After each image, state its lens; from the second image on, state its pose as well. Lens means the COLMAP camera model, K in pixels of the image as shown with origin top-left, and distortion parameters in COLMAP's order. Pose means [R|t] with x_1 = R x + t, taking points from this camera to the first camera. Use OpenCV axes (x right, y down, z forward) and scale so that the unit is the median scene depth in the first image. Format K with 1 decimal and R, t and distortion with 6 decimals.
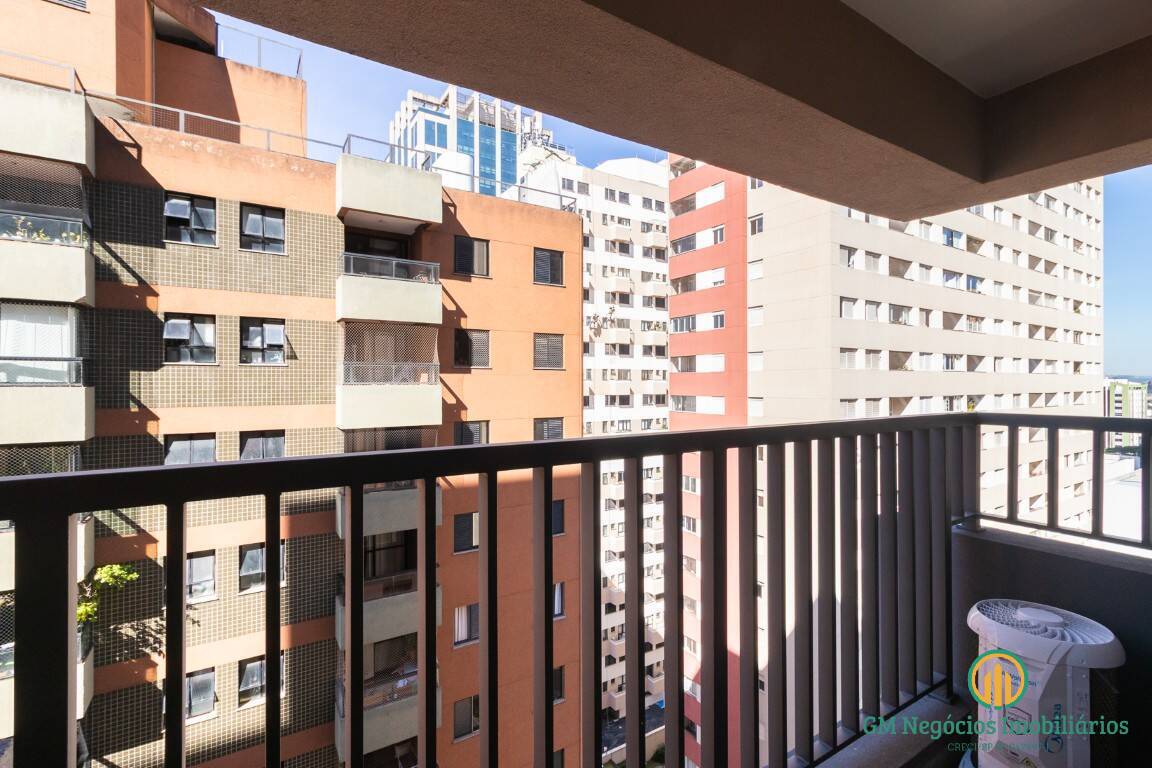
lens RADIAL K [[530.5, 0, 576.0], [0, 530.5, 384.0], [0, 0, 1]] dist [0.003883, 0.000068]
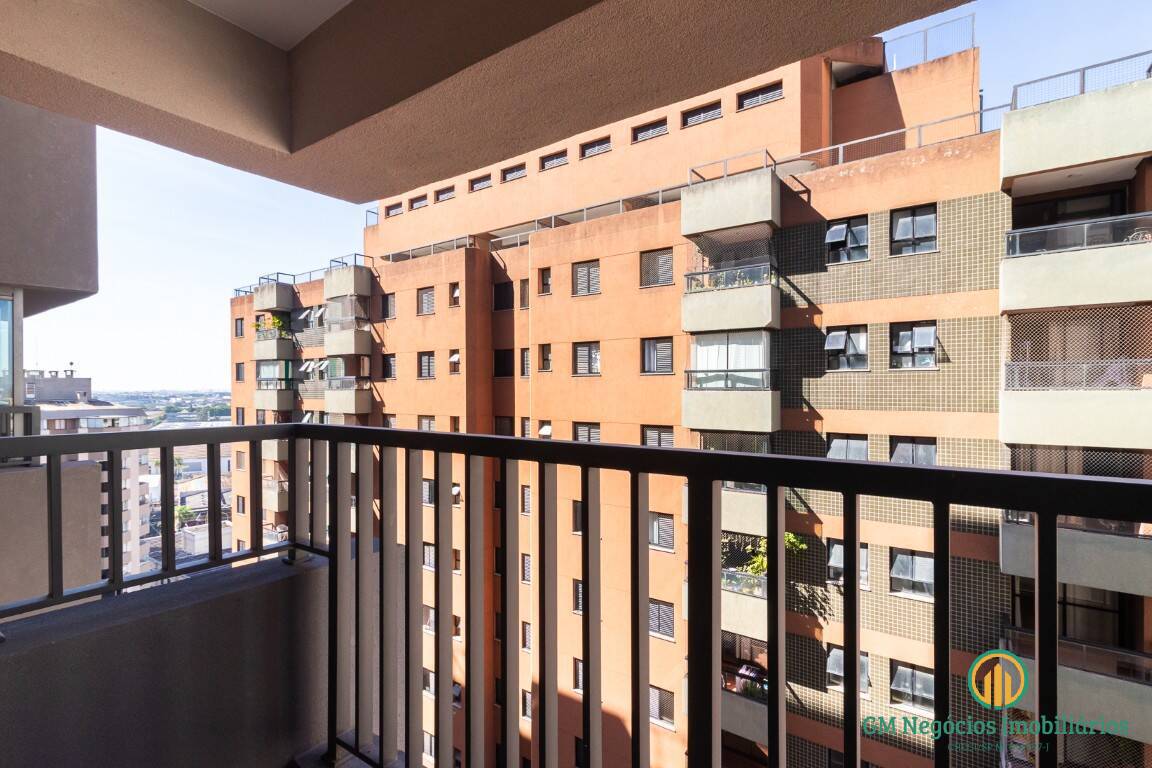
lens RADIAL K [[532.6, 0, 578.7], [0, 532.6, 395.7], [0, 0, 1]] dist [0.004323, 0.000388]
pose [[0.377584, 0.013544, -0.925876, 0.092641], [-0.001595, 0.999901, 0.013976, -0.000218], [0.925974, -0.003800, 0.377569, 0.059280]]
